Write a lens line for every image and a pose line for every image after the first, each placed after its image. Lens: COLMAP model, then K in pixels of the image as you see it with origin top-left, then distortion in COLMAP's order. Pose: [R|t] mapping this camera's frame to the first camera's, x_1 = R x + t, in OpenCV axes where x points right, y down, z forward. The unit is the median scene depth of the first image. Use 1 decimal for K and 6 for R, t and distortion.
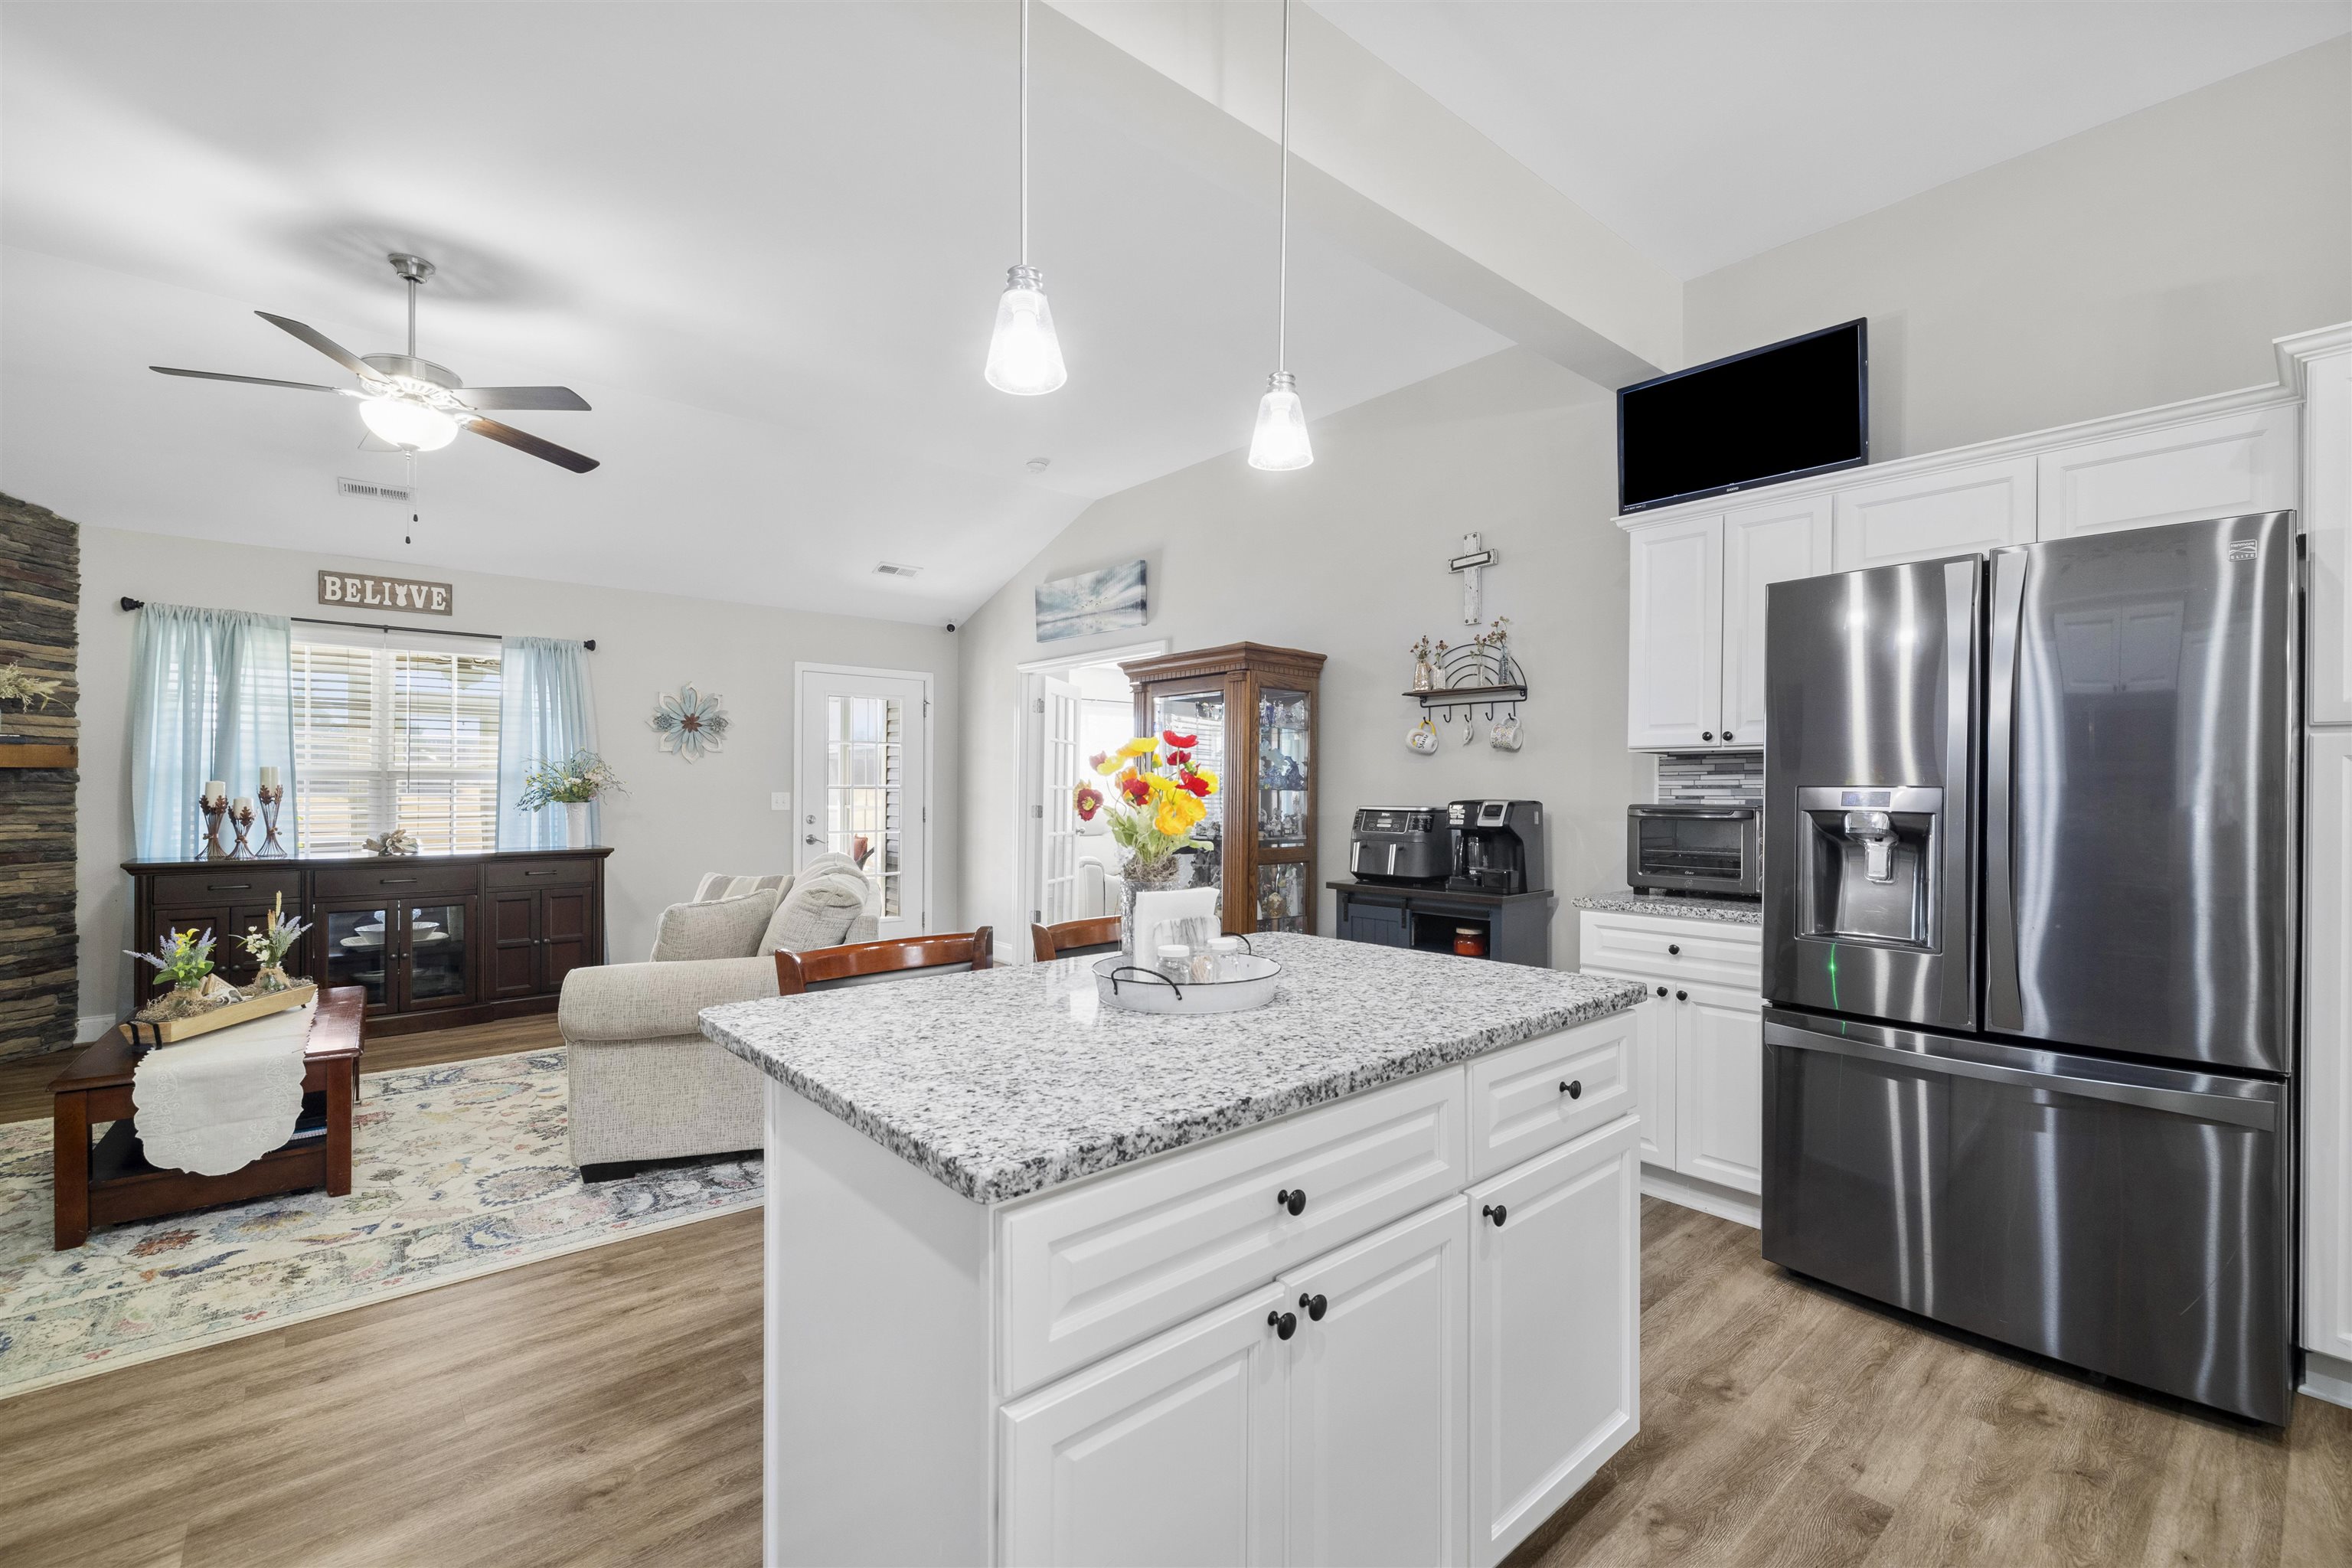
lens RADIAL K [[988.9, 0, 1189.9], [0, 988.9, 791.5], [0, 0, 1]] dist [0.001933, -0.000885]
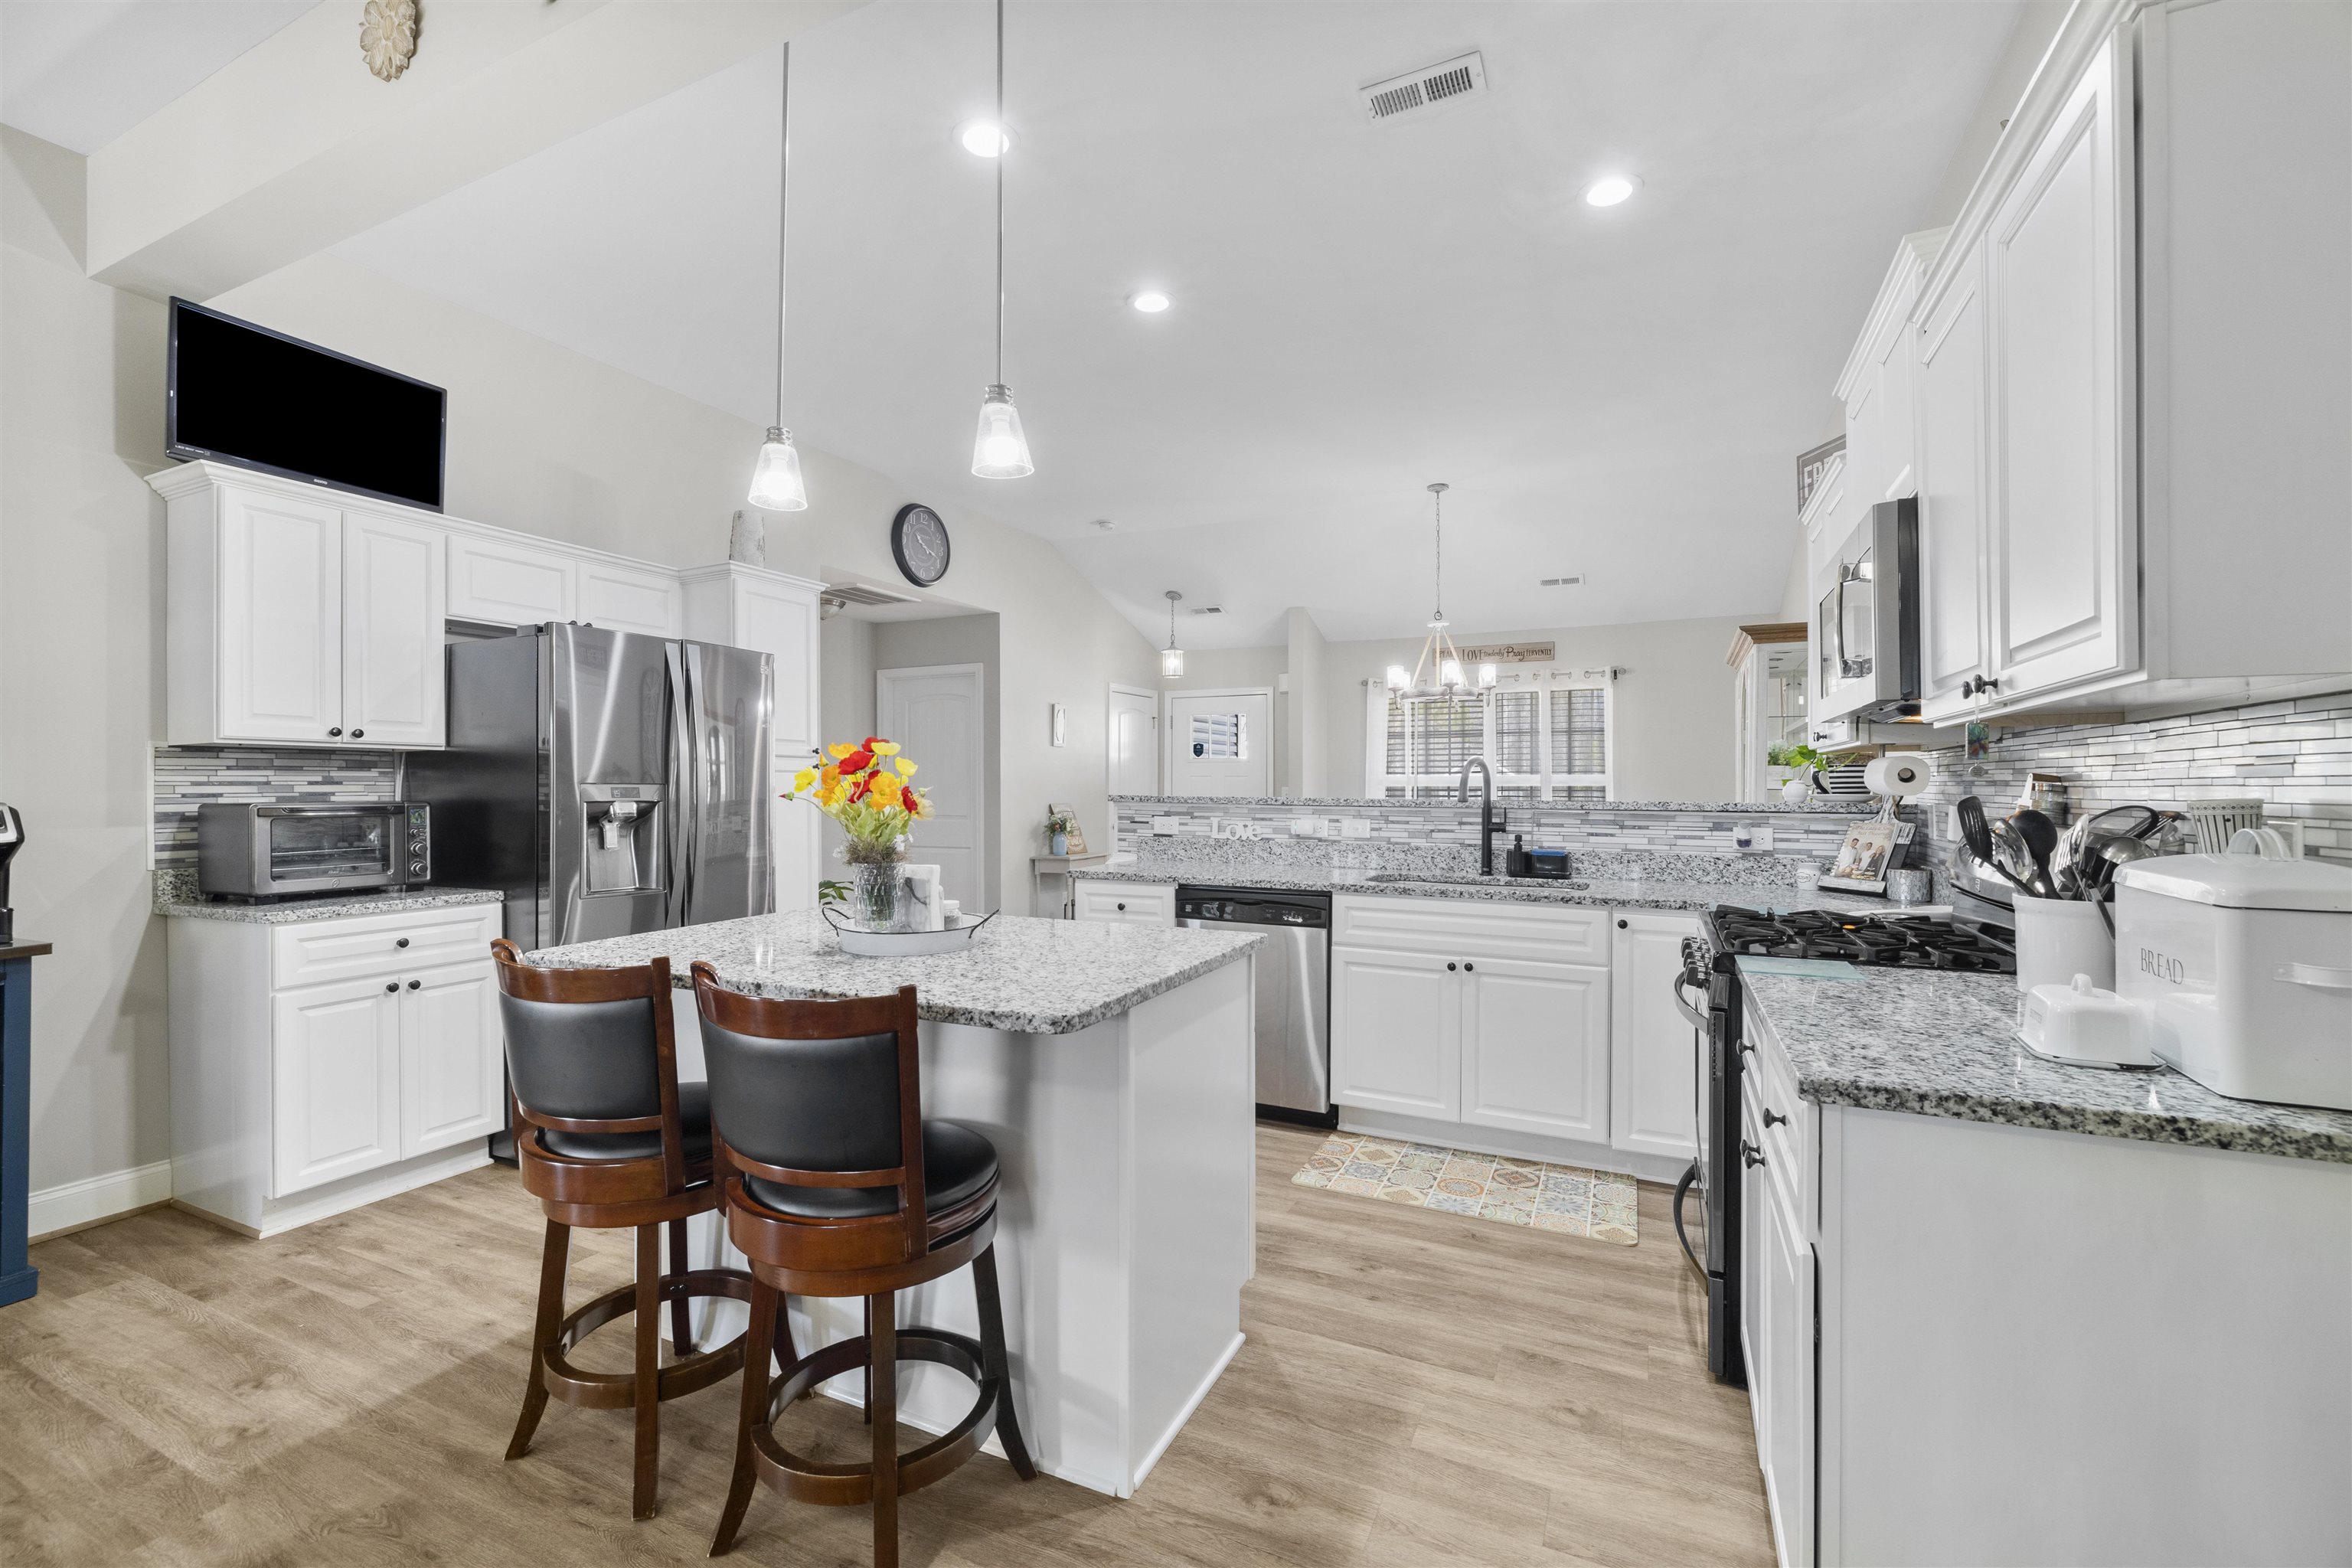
lens RADIAL K [[988.9, 0, 1187.3], [0, 988.9, 785.0], [0, 0, 1]] dist [0.001933, -0.000885]
pose [[-0.419731, 0.000340, 0.907648, -0.487211], [0.003548, 0.999993, 0.001266, -0.001098], [-0.907642, 0.003752, -0.419729, 0.435619]]
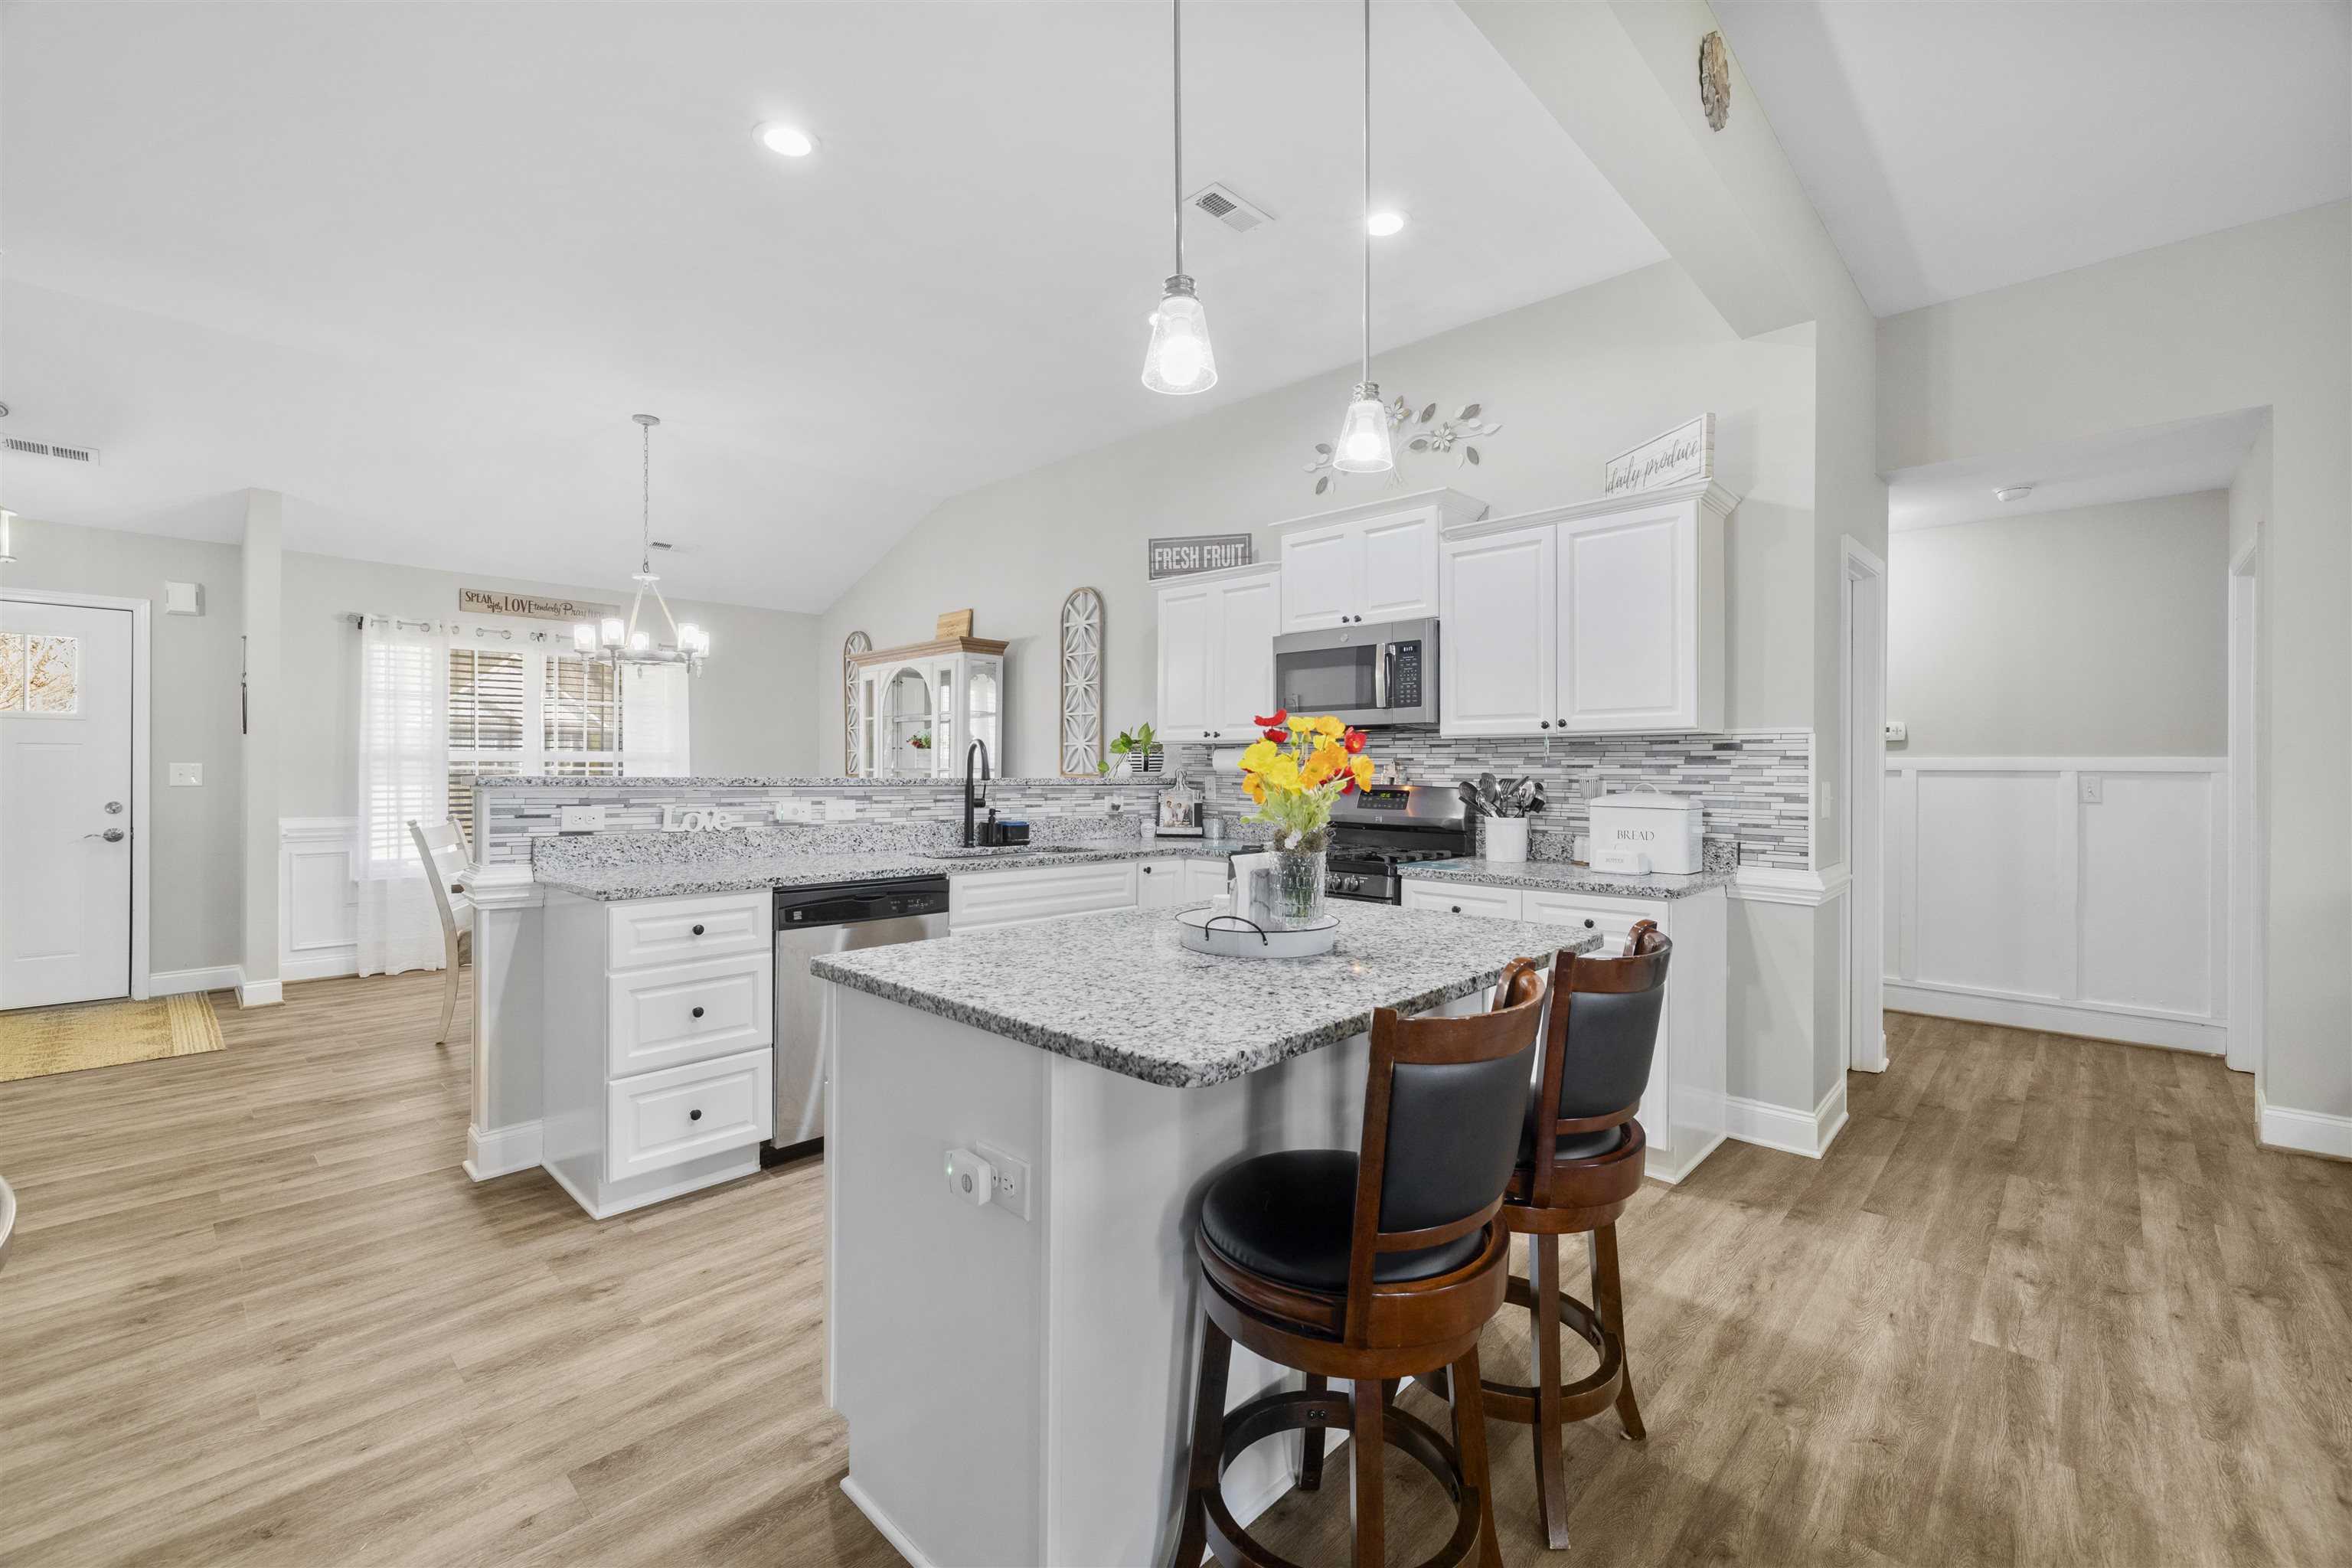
lens RADIAL K [[988.9, 0, 1174.3], [0, 988.9, 766.6], [0, 0, 1]] dist [0.001933, -0.000885]
pose [[-0.994679, -0.005600, -0.102866, 0.066711], [-0.006084, 0.999972, 0.004393, -0.002203], [0.102838, 0.004996, -0.994686, 0.776438]]
